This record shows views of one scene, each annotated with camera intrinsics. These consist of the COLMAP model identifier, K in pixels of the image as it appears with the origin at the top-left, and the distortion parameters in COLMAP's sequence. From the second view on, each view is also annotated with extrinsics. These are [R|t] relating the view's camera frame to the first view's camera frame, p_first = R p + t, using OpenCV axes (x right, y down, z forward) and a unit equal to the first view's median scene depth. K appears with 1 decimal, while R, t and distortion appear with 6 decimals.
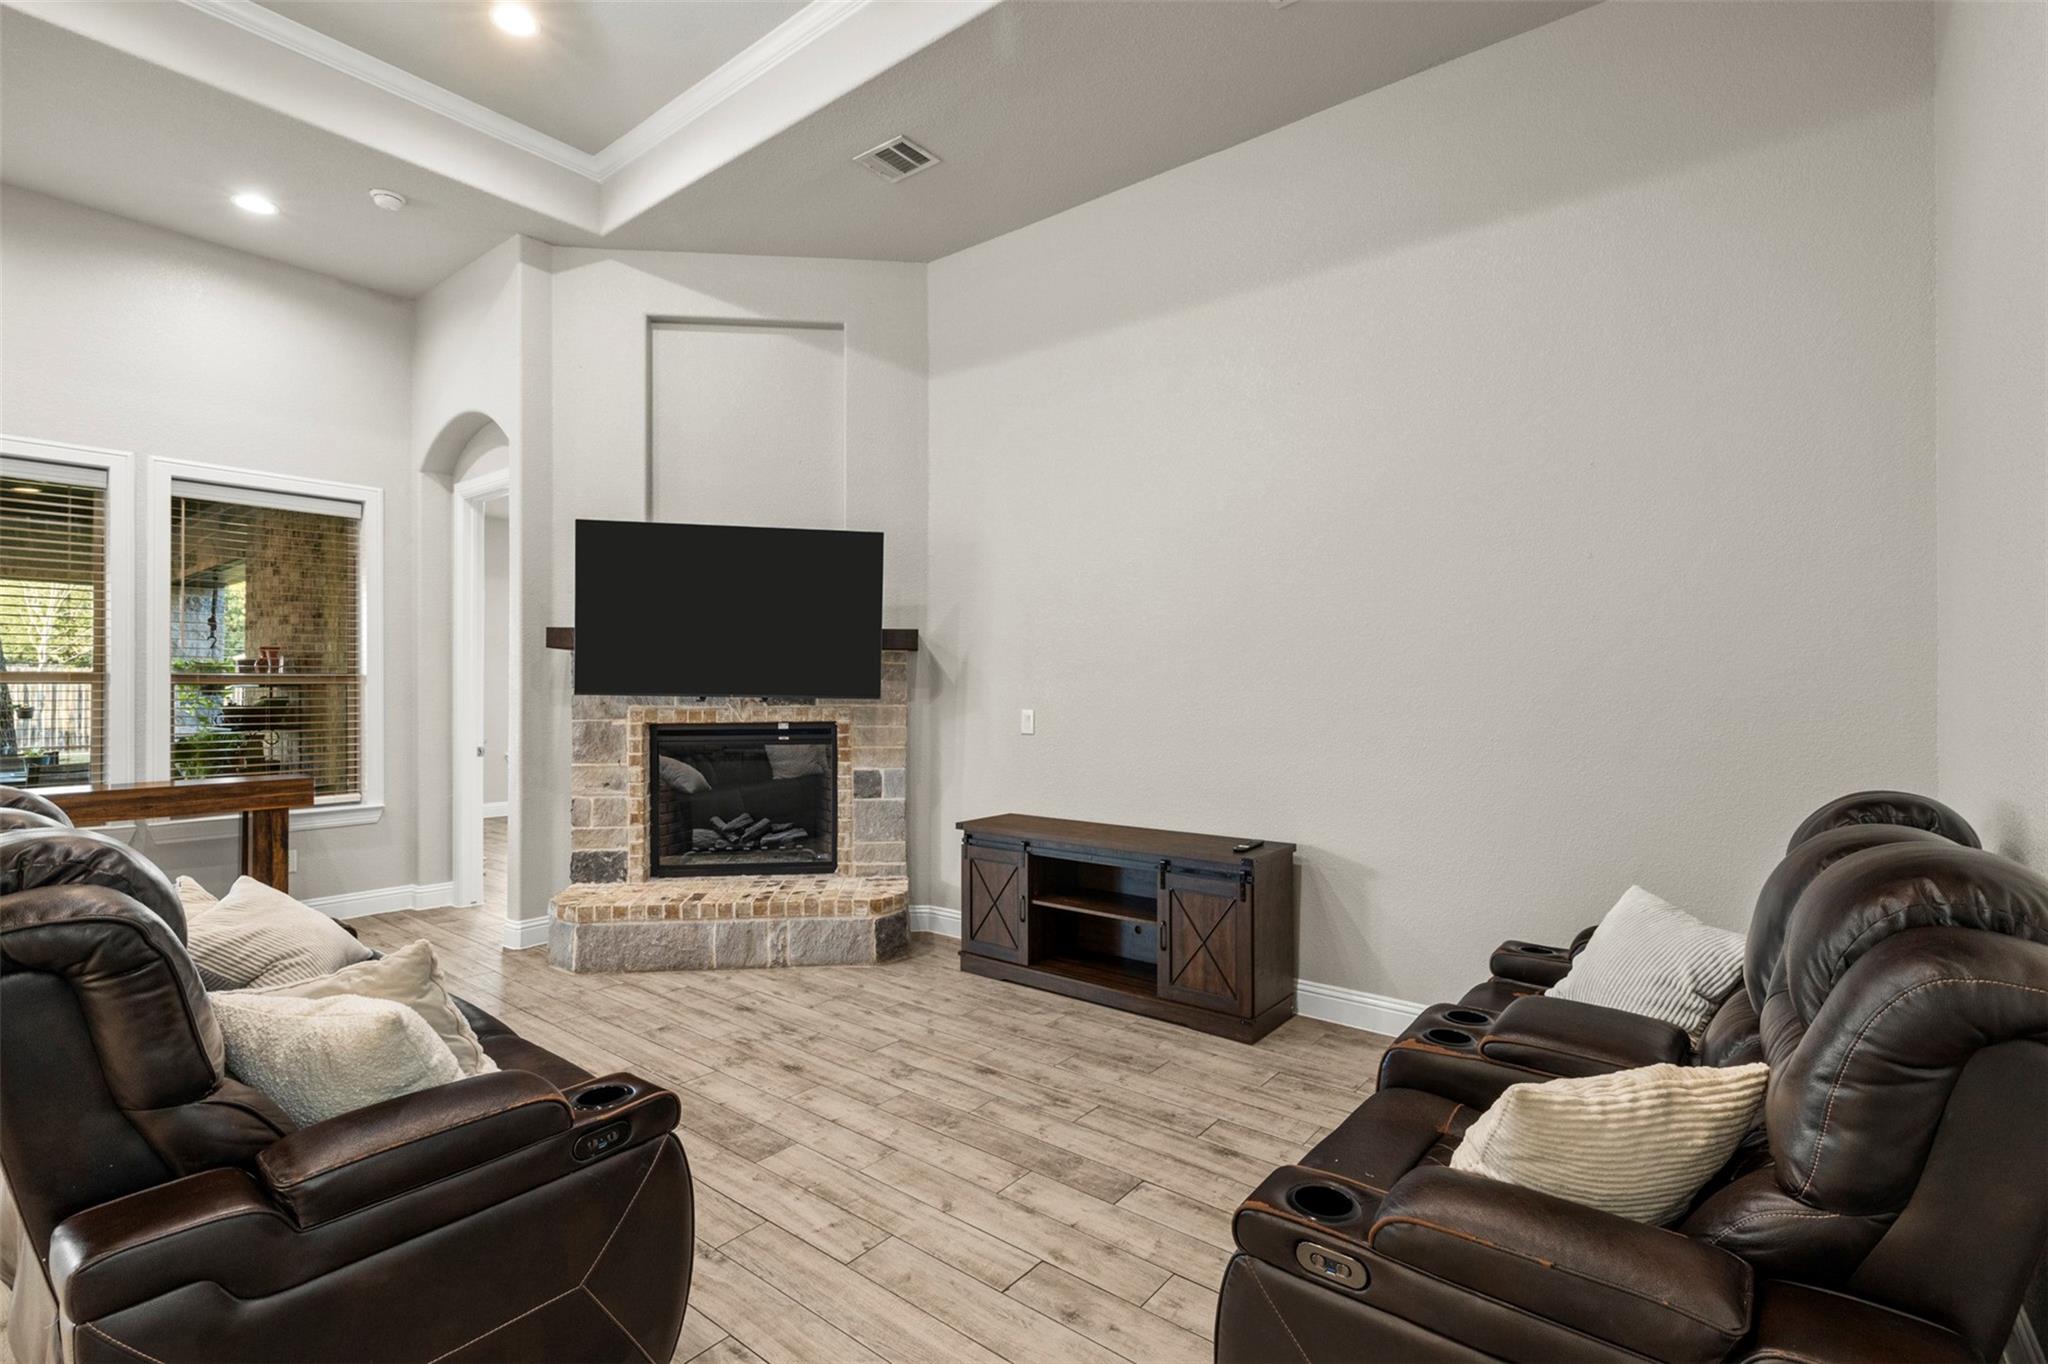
lens RADIAL K [[917.0, 0, 1026.8], [0, 917.0, 677.4], [0, 0, 1]] dist [-0.006656, 0.002880]
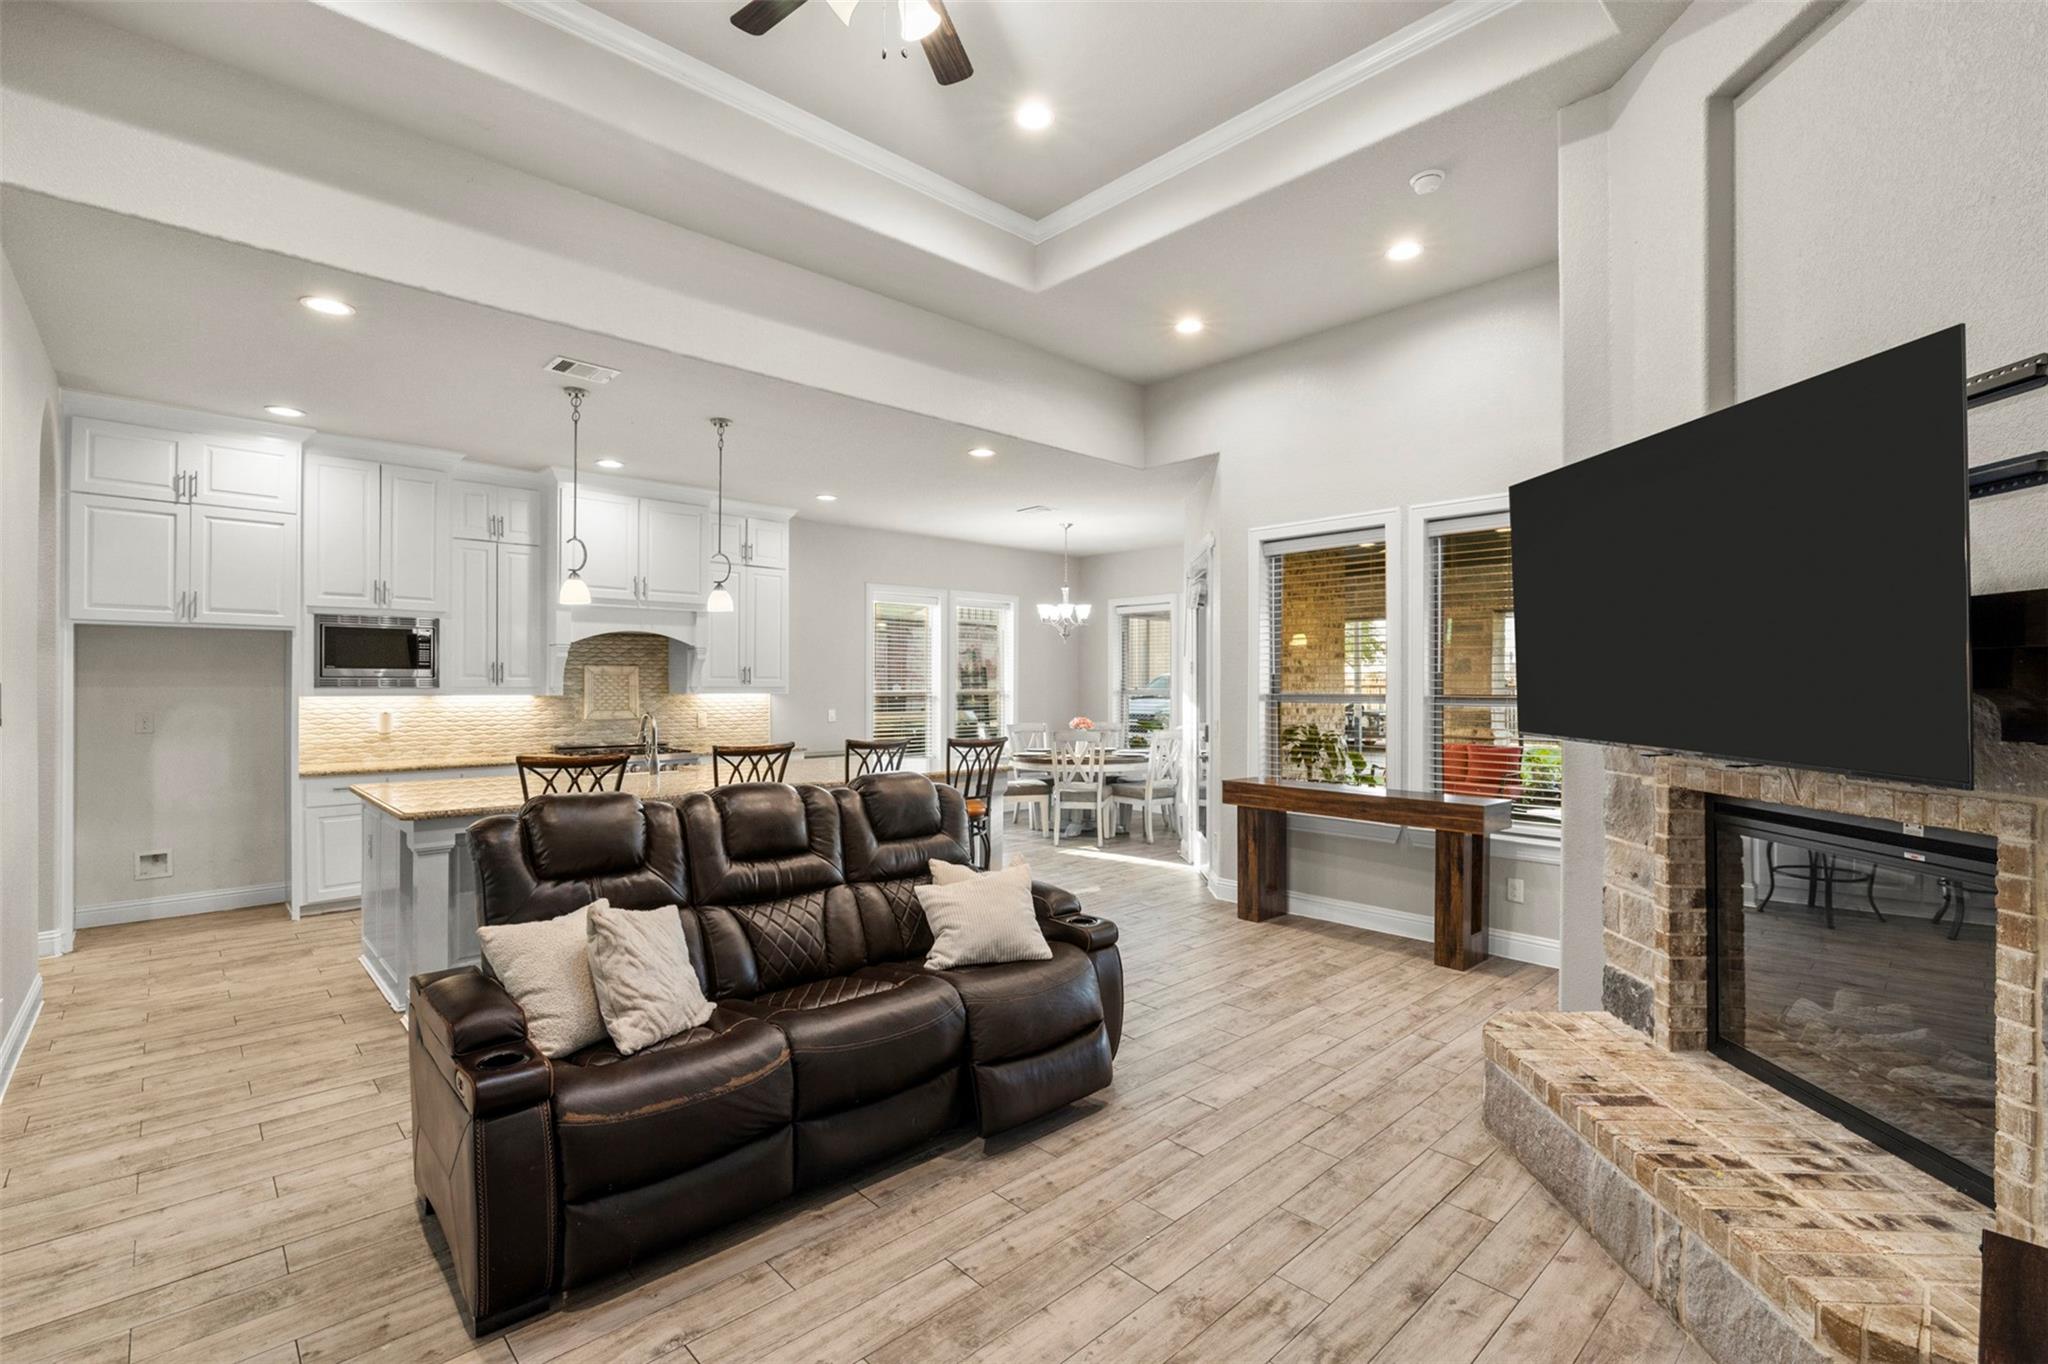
lens RADIAL K [[917.0, 0, 1036.2], [0, 917.0, 682.4], [0, 0, 1]] dist [-0.006656, 0.002880]
pose [[-0.138021, -0.002649, -0.990426, 0.238800], [0.000850, 0.999996, -0.002793, -0.017464], [0.990429, -0.001227, -0.138018, 0.678336]]
